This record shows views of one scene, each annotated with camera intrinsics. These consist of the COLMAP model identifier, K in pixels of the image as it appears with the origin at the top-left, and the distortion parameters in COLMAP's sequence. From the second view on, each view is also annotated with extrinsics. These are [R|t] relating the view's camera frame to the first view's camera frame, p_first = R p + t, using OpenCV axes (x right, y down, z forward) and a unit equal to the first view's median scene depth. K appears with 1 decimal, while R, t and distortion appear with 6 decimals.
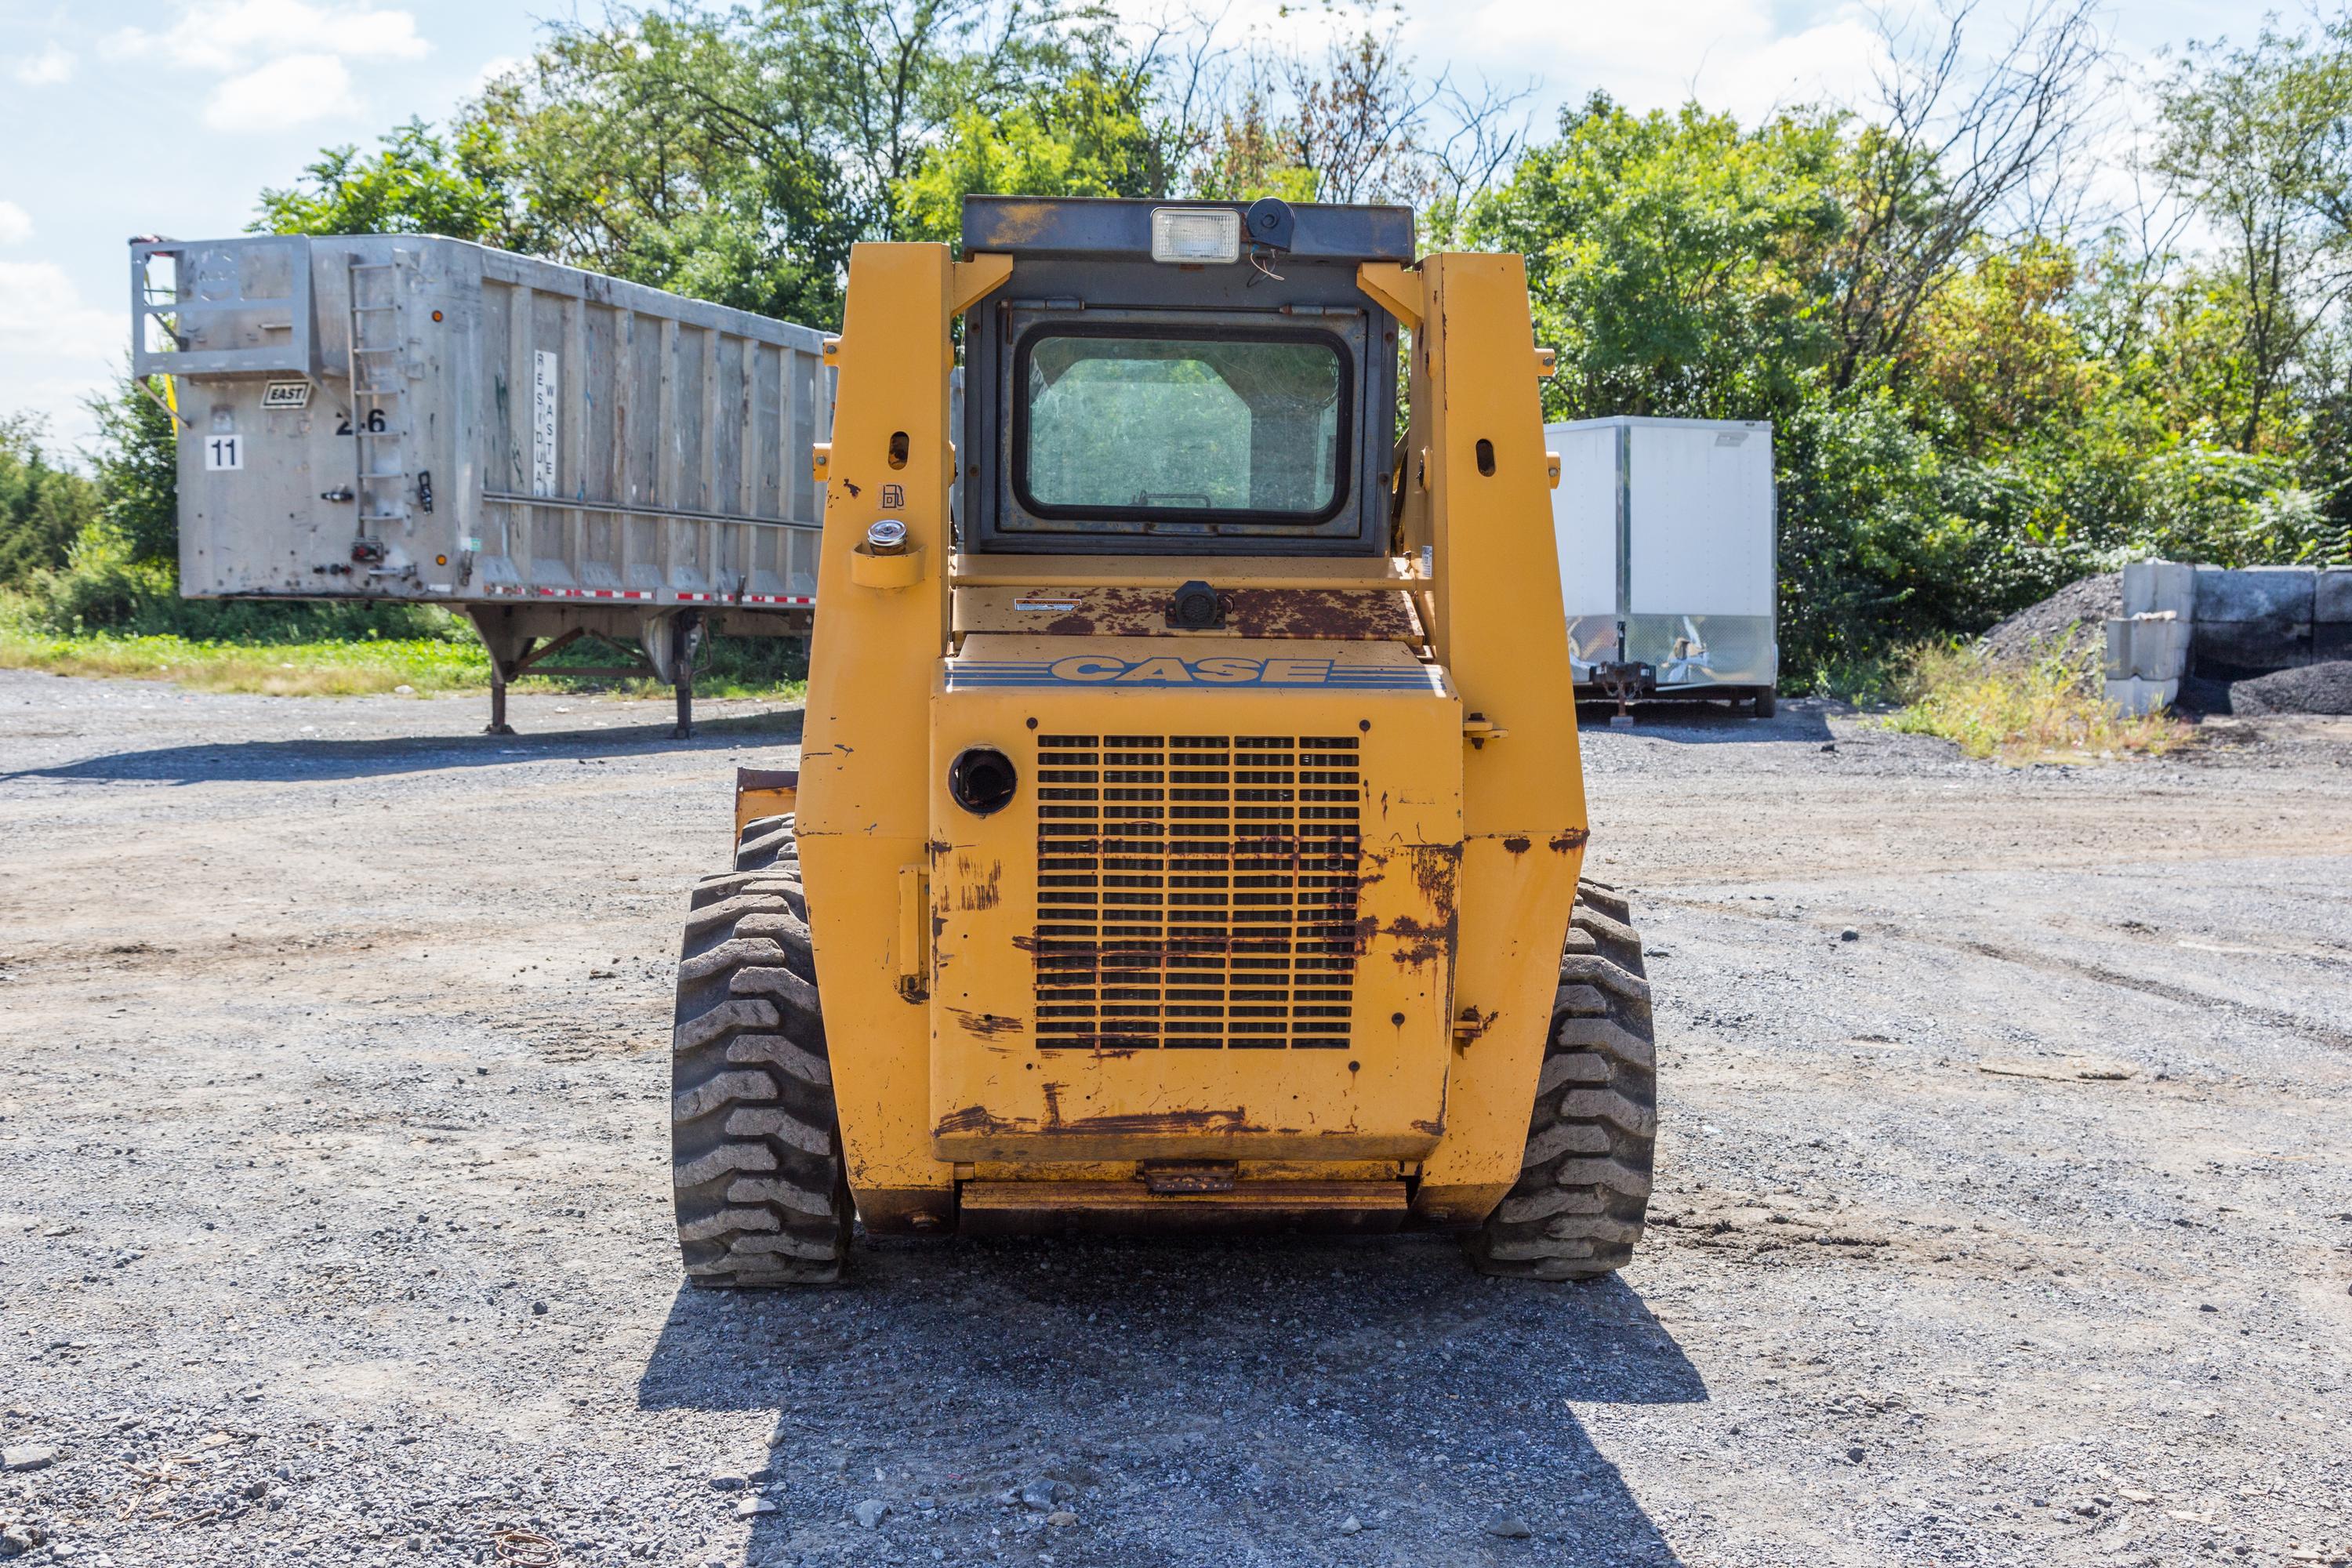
lens RADIAL K [[1523.7, 0, 1176.0], [0, 1523.7, 784.0], [0, 0, 1]] dist [0.006439, -0.000494]
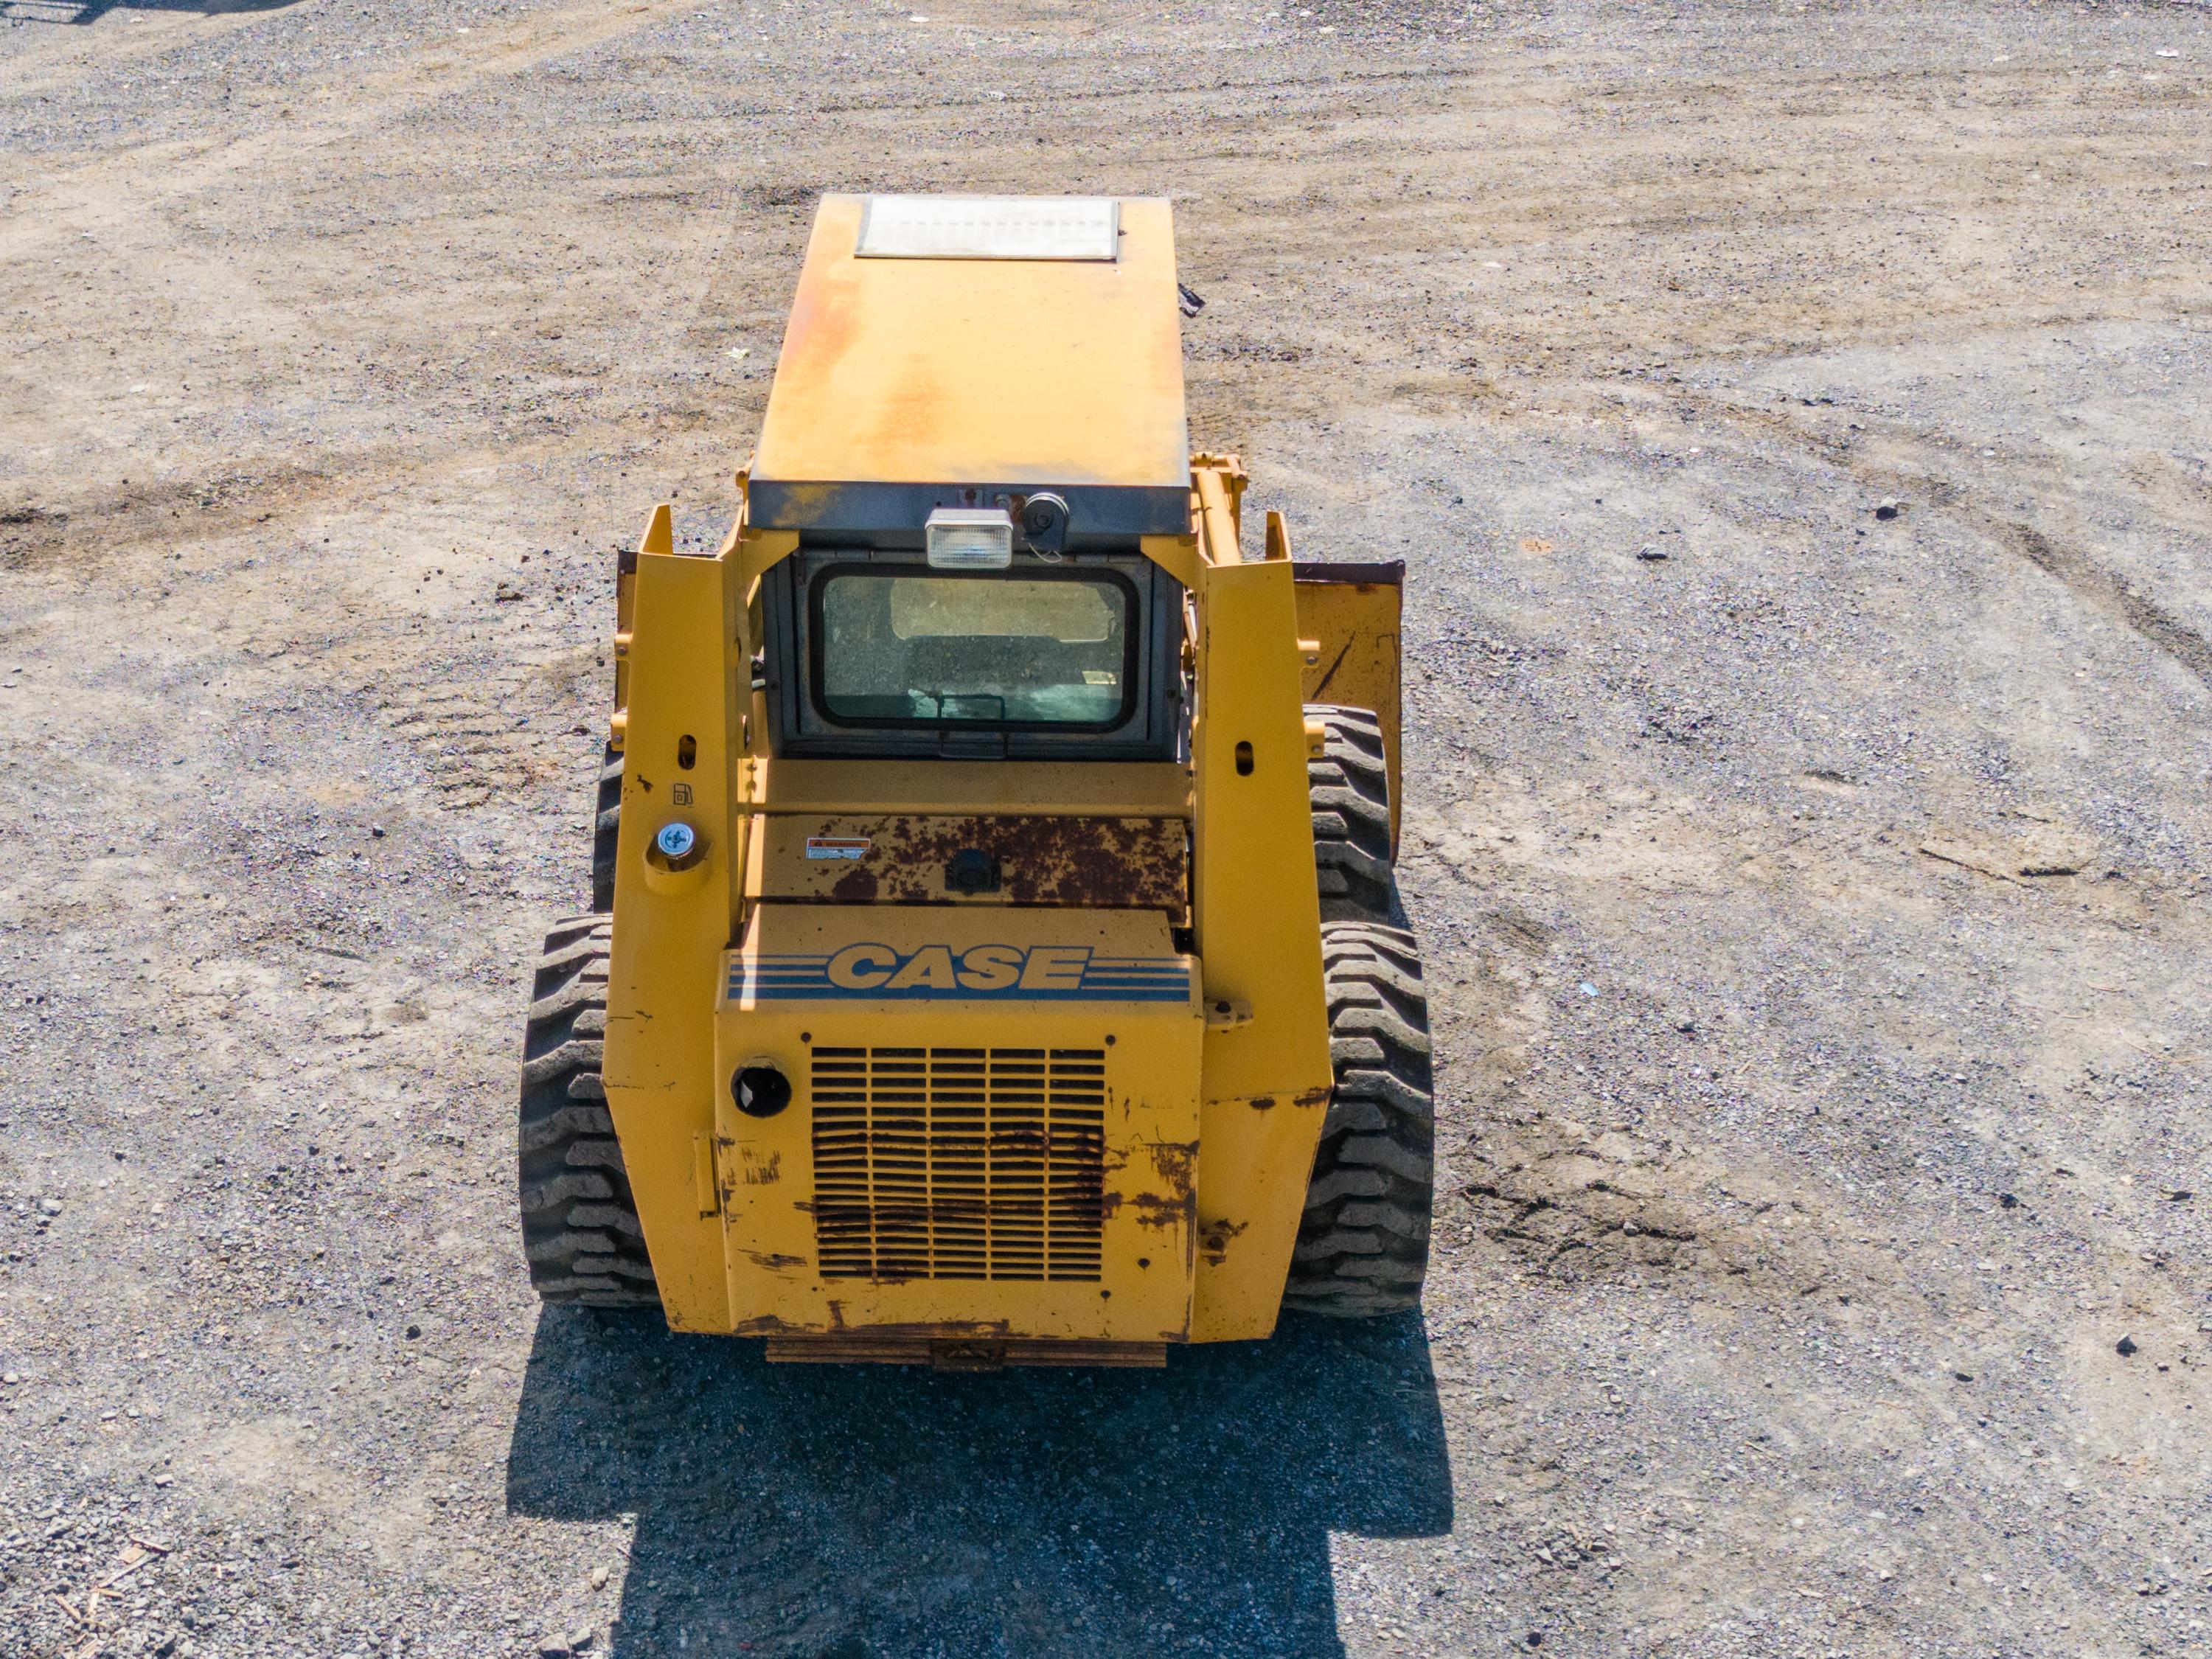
lens RADIAL K [[1573.2, 0, 1000.8], [0, 1573.2, 829.2], [0, 0, 1]] dist [0.020706, -0.003793]
pose [[0.998802, 0.021922, -0.043747, 0.085018], [-0.014068, 0.984931, 0.172377, -0.353263], [0.046867, -0.171555, 0.984059, -0.080705]]
